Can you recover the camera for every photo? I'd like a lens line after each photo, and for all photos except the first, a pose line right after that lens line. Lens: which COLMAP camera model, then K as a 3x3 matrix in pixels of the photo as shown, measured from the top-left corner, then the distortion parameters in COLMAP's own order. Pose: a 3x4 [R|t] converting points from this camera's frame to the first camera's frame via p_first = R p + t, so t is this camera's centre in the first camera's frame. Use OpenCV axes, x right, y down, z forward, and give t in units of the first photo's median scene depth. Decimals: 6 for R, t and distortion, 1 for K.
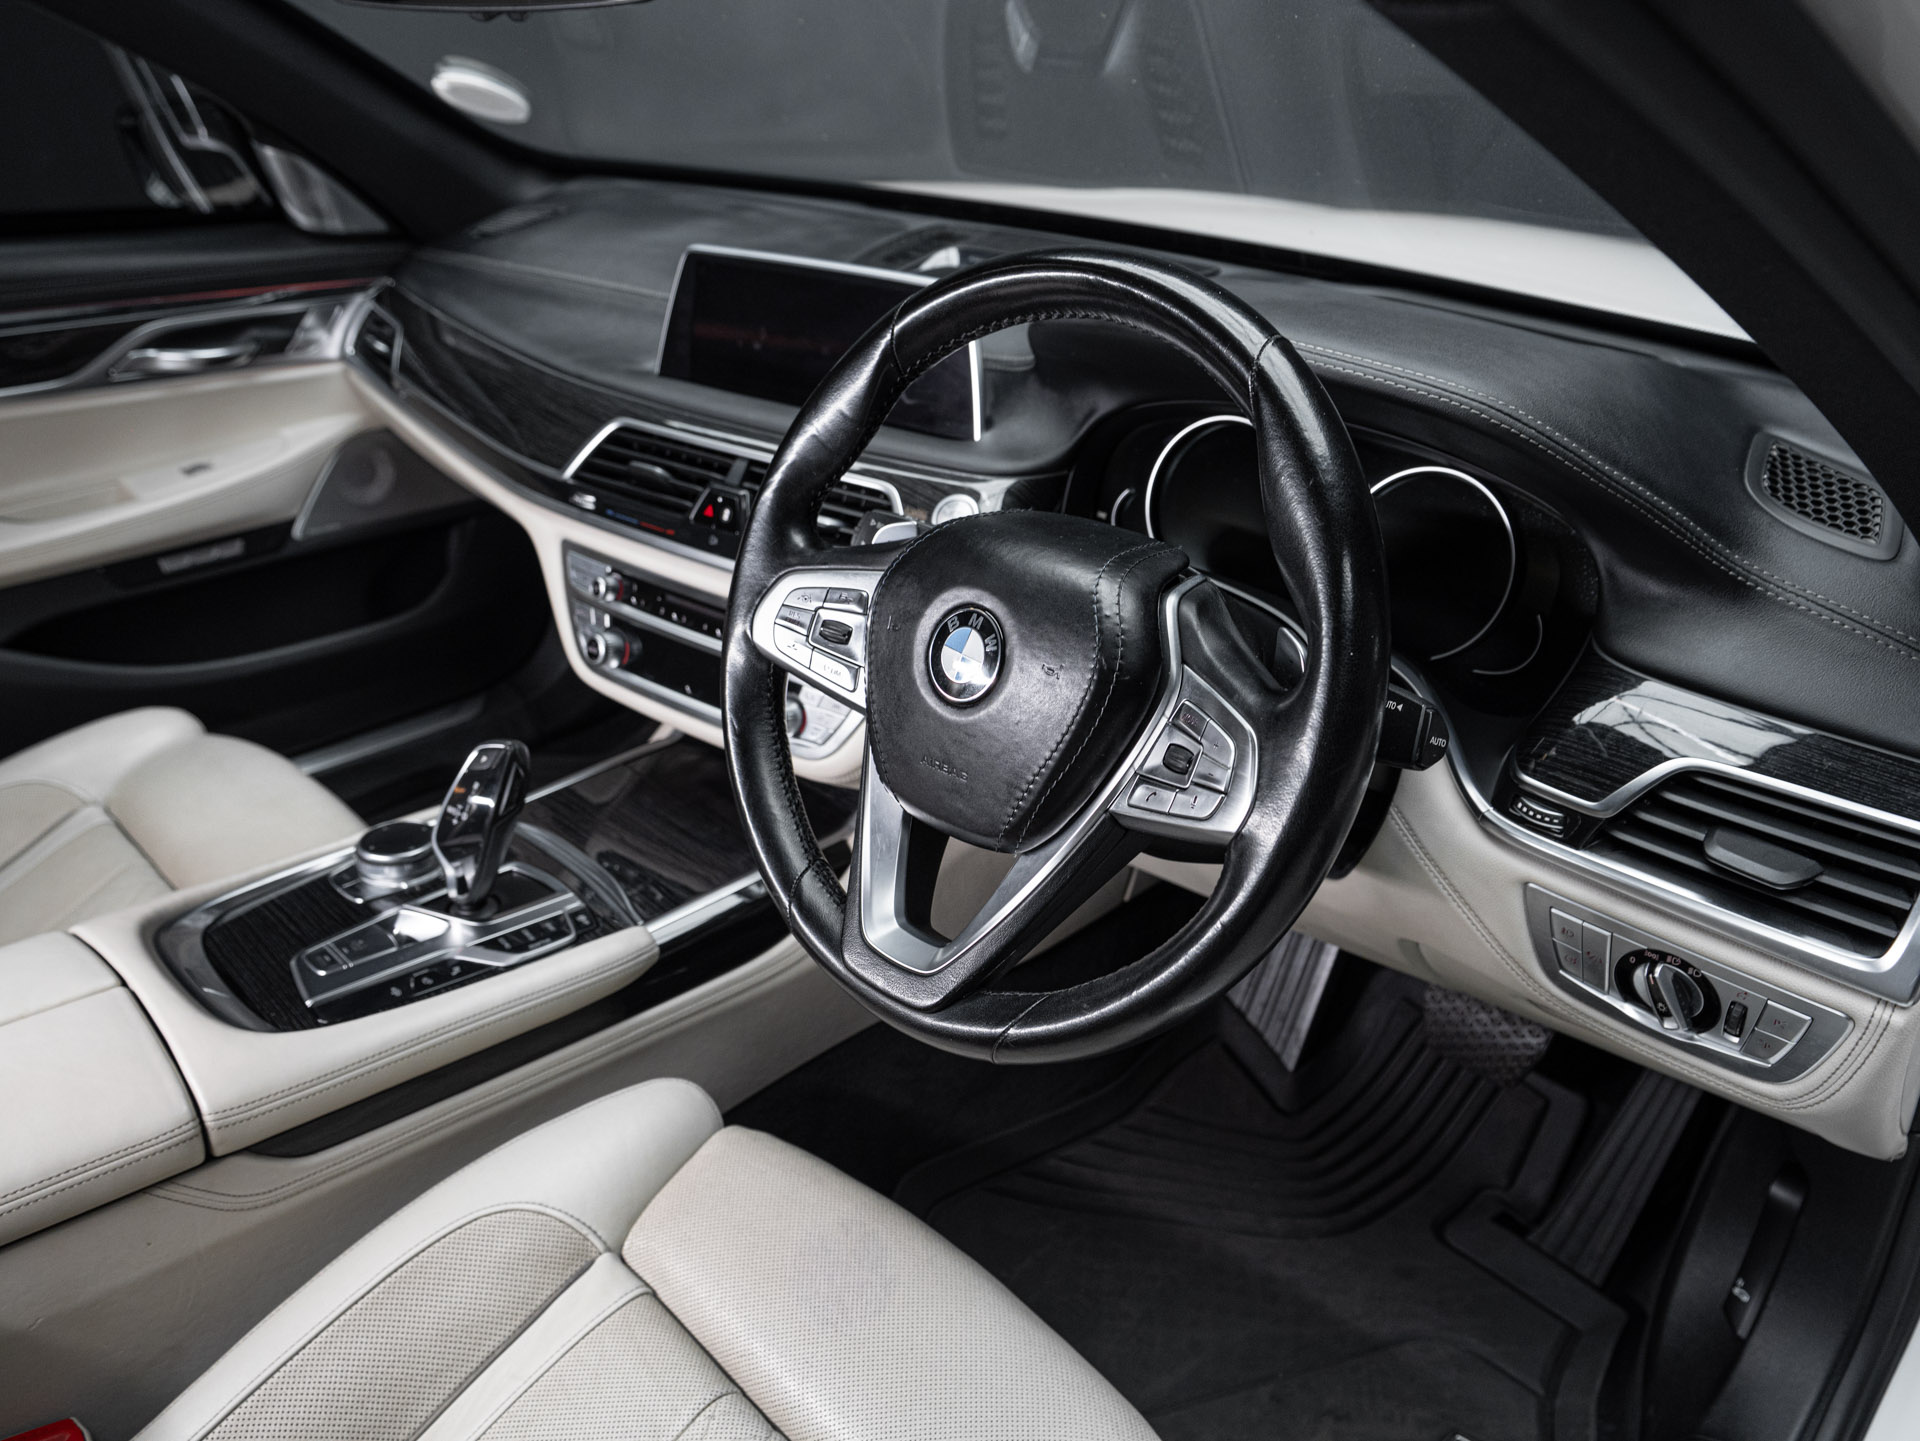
lens RADIAL K [[1442.1, 0, 960.0], [0, 1442.1, 720.5], [0, 0, 1]] dist [-0.025951, 0.068825]
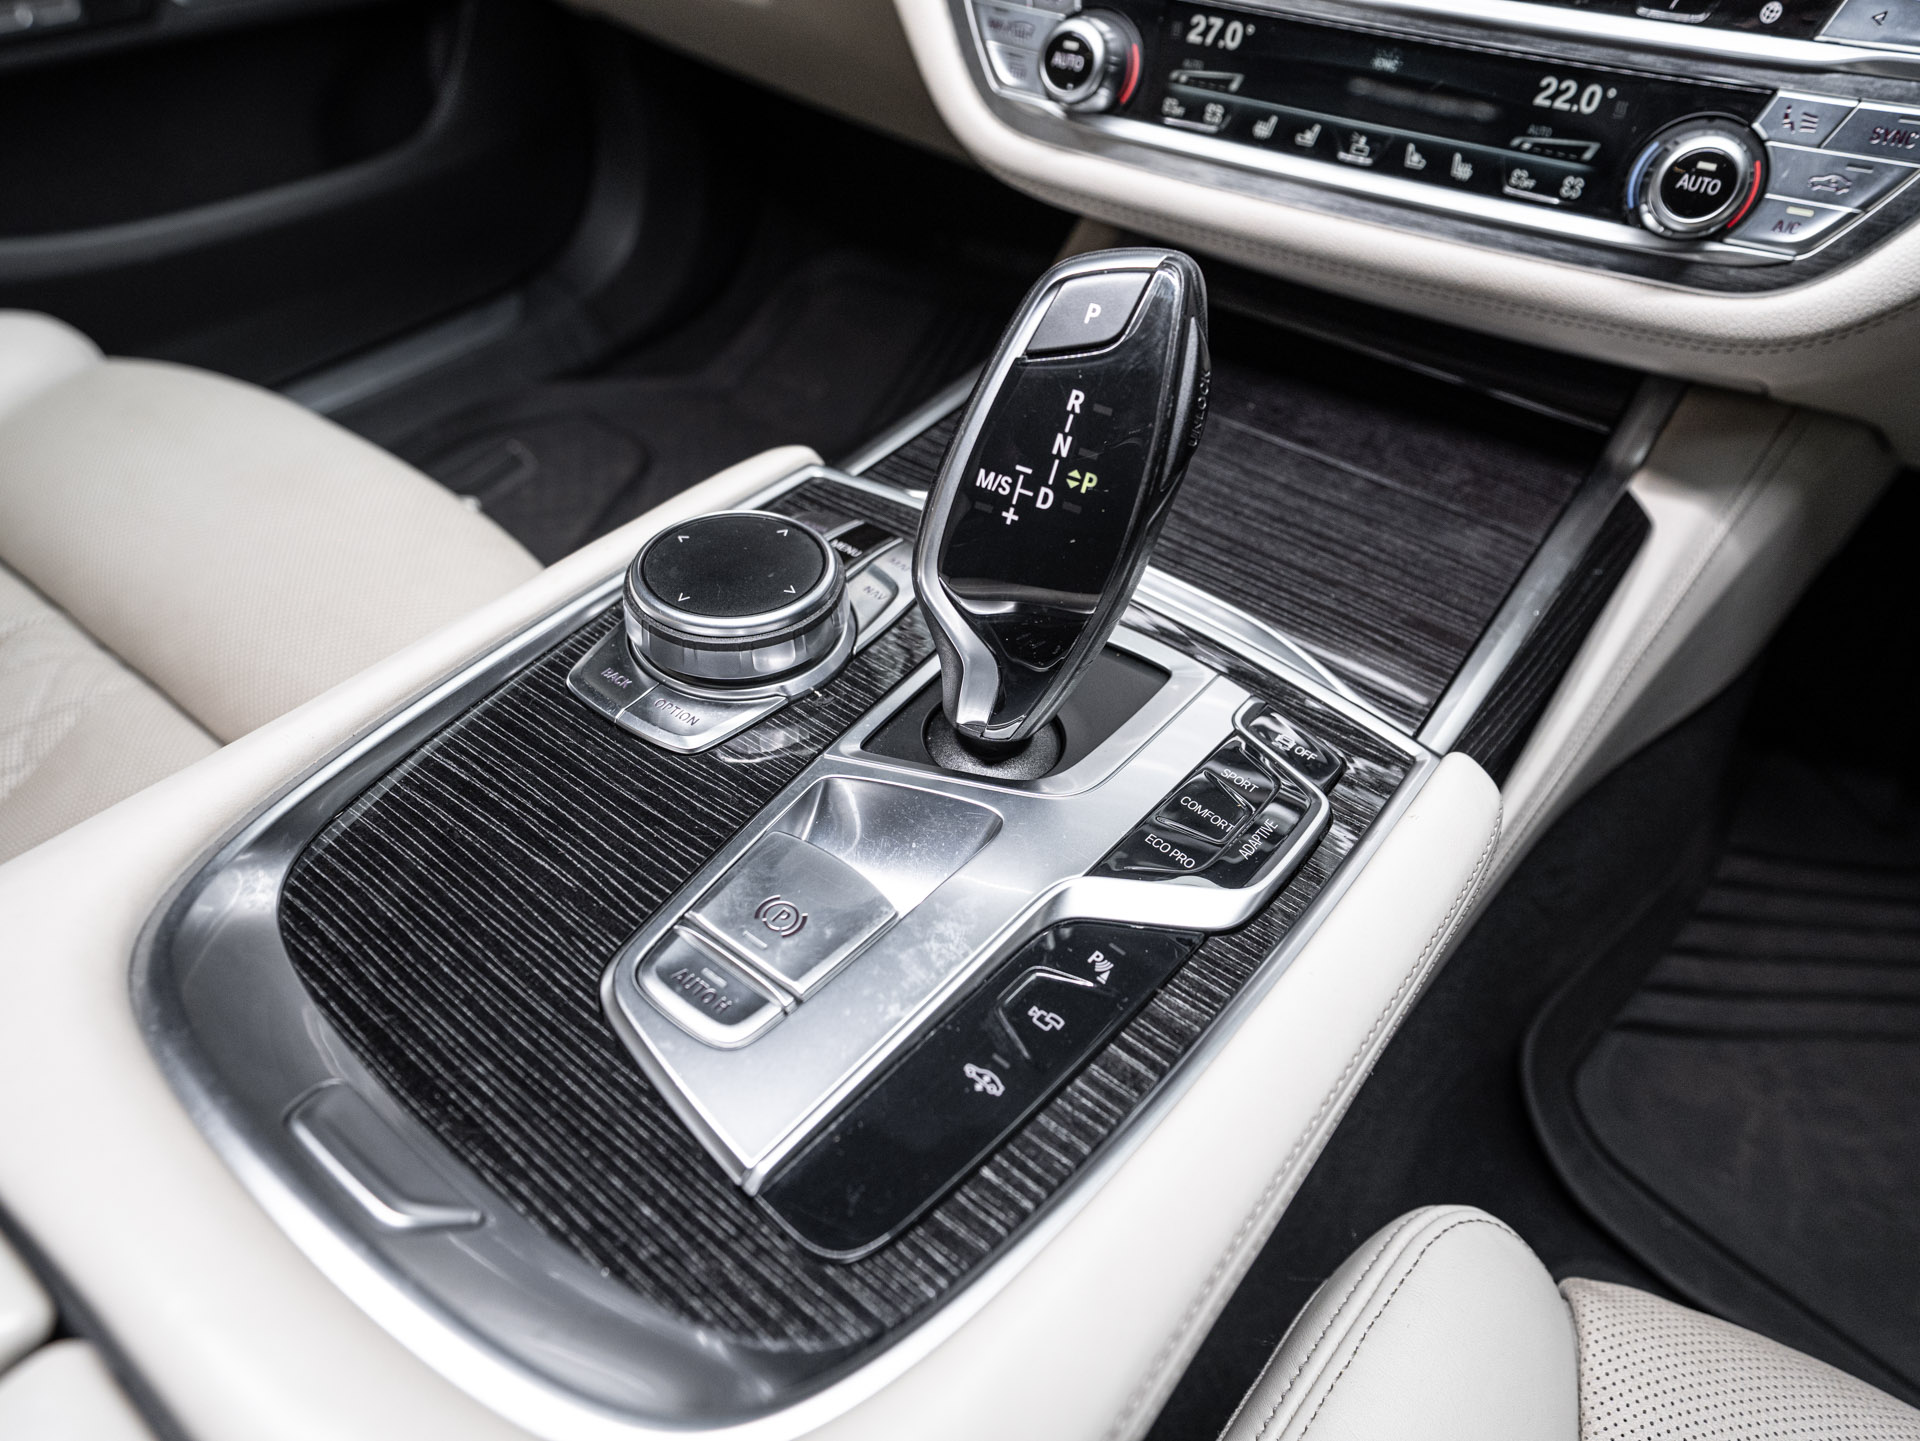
lens RADIAL K [[1188.1, 0, 960.0], [0, 1188.1, 720.5], [0, 0, 1]] dist [-0.055229, 0.045365]
pose [[0.988718, -0.088608, 0.120773, -0.336030], [0.048557, 0.952329, 0.301182, 0.027718], [-0.141703, -0.291920, 0.945887, 0.619531]]
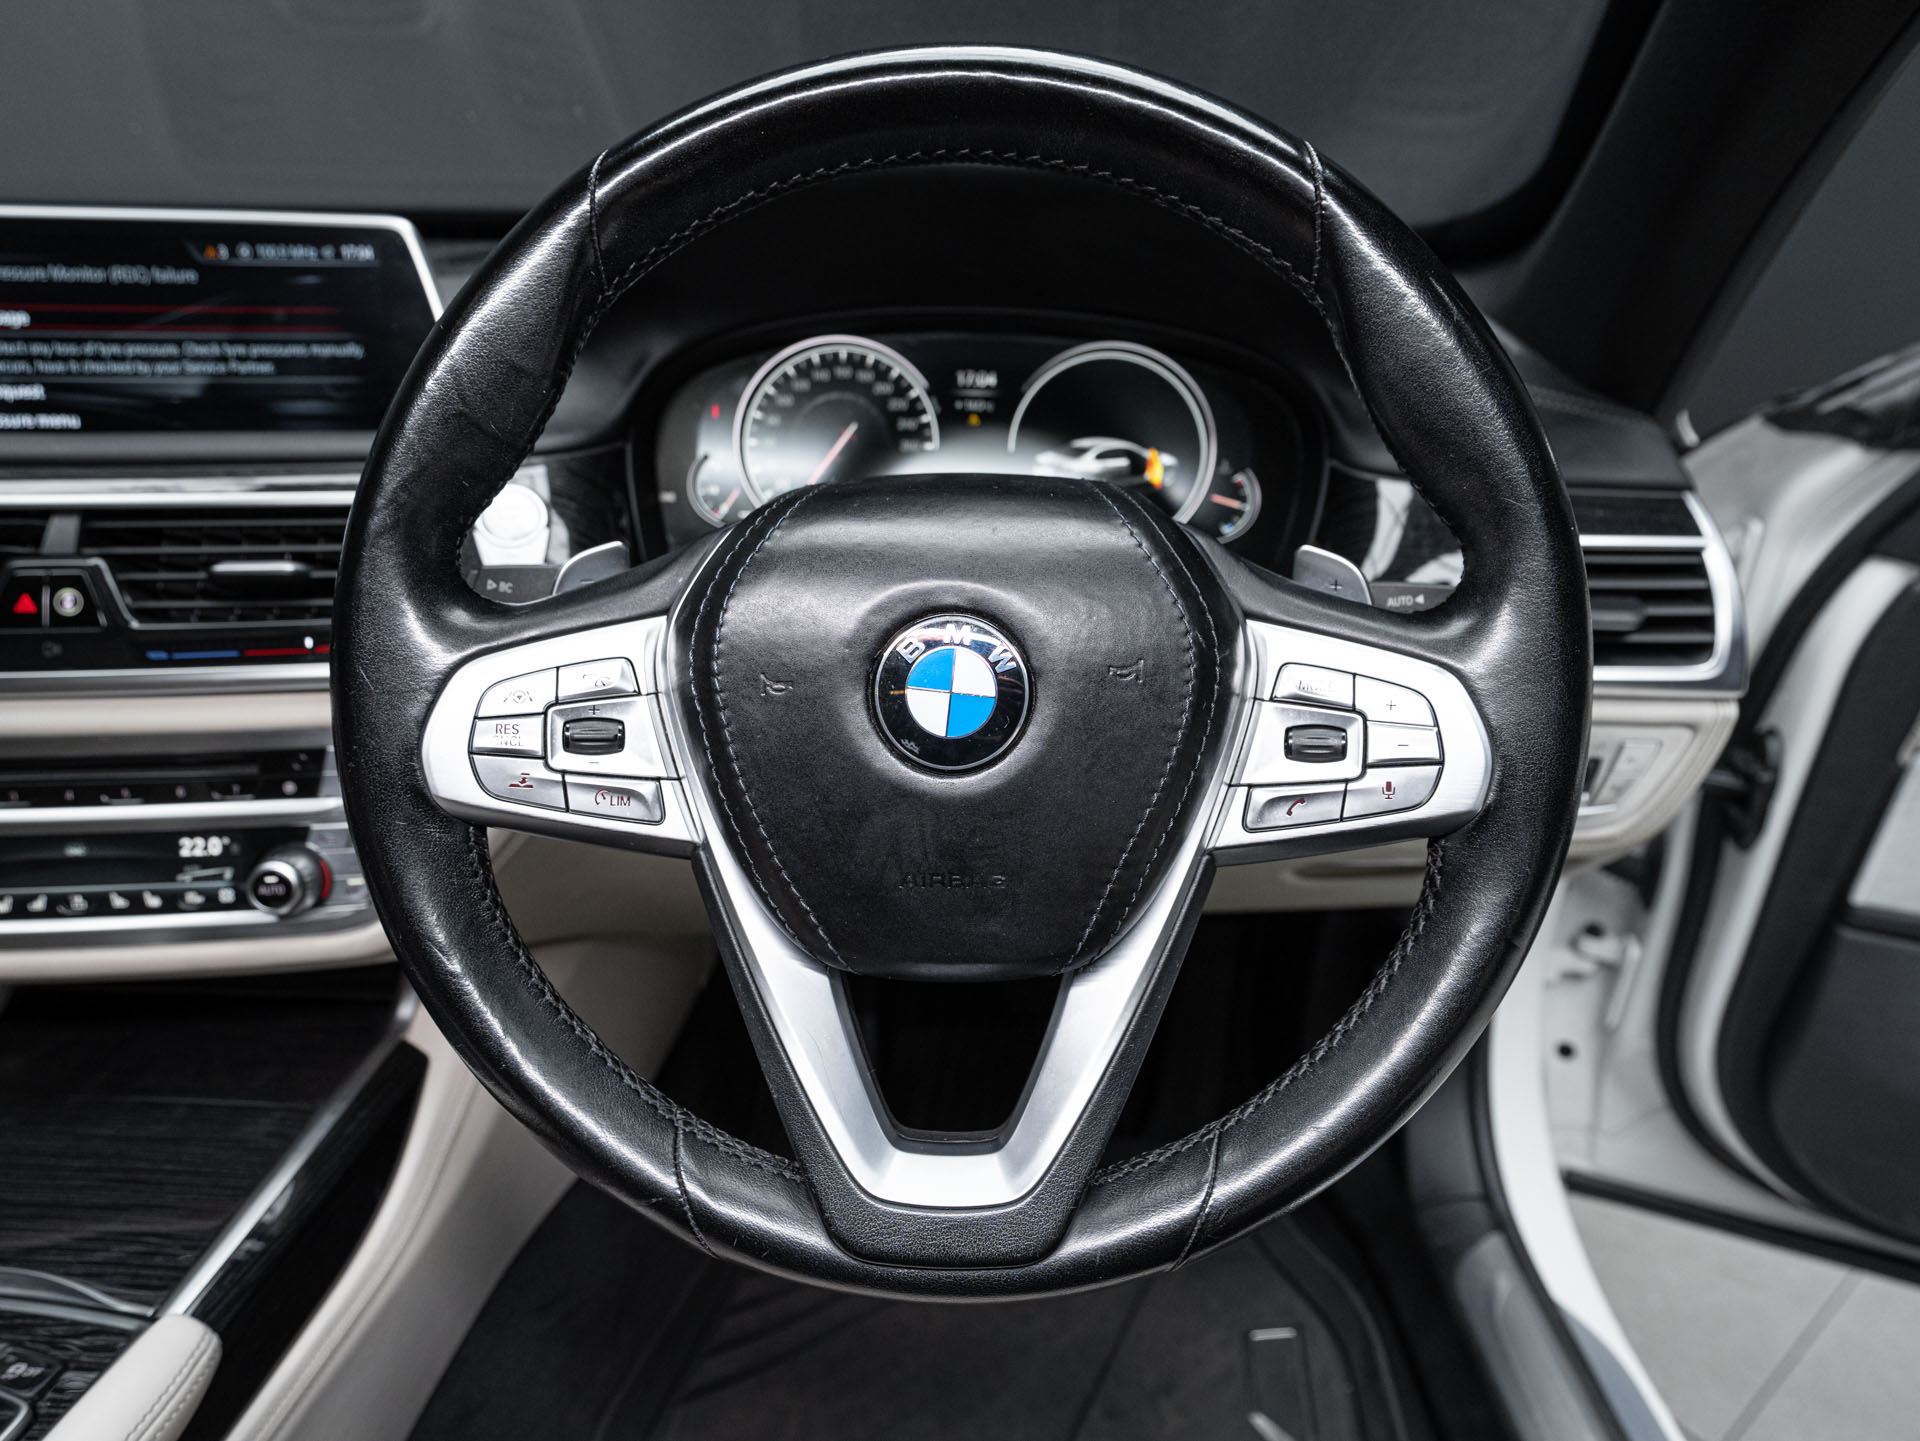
lens RADIAL K [[1188.1, 0, 960.0], [0, 1188.1, 720.5], [0, 0, 1]] dist [-0.055229, 0.045365]
pose [[0.731000, -0.243257, 0.637547, -0.196258], [0.303799, 0.952616, 0.015142, 0.010289], [-0.611020, 0.182617, 0.770263, 0.369950]]
